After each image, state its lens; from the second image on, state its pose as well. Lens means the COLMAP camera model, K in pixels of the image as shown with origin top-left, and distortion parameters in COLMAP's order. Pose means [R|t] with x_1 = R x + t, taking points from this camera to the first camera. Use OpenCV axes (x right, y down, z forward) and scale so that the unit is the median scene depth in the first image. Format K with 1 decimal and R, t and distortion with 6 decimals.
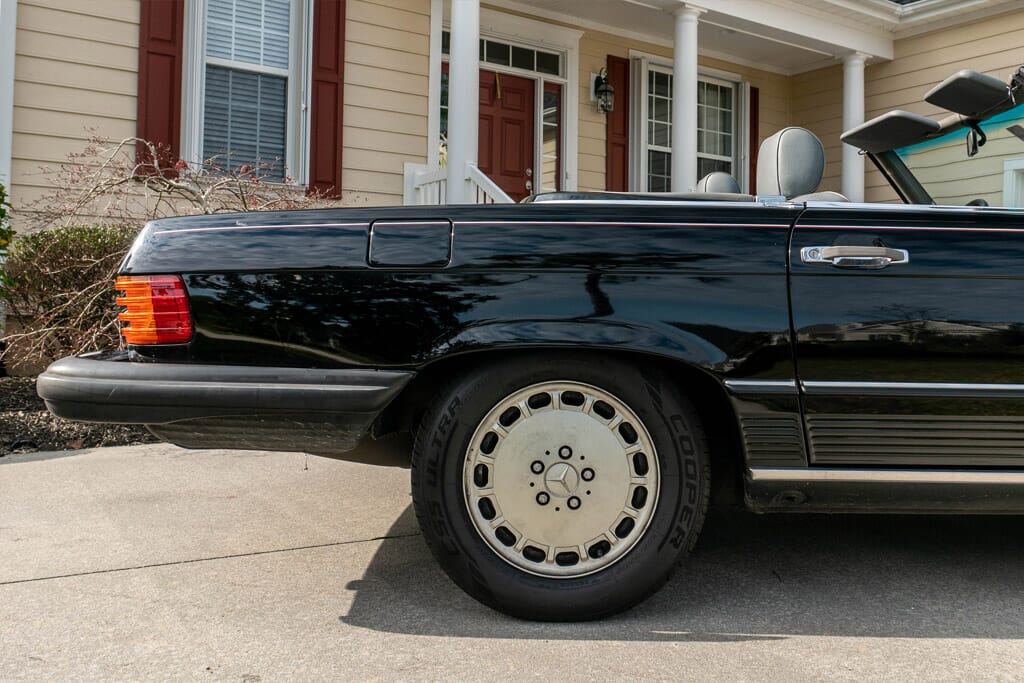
lens RADIAL K [[946.2, 0, 513.2], [0, 946.2, 310.7], [0, 0, 1]] dist [-0.021185, 0.002466]
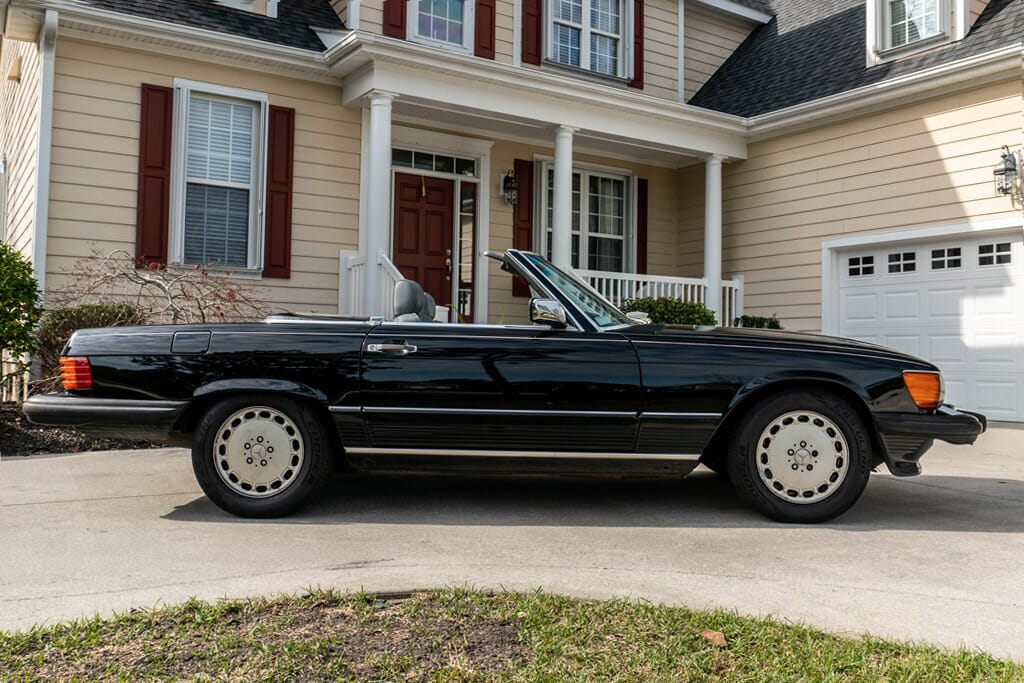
lens RADIAL K [[900.5, 0, 512.0], [0, 900.5, 341.5], [0, 0, 1]] dist [-0.007397, -0.005068]
pose [[0.999142, 0.000340, -0.041422, 0.684136], [-0.000778, 0.999944, -0.010548, -0.050265], [0.041416, 0.010571, 0.999086, -0.987552]]
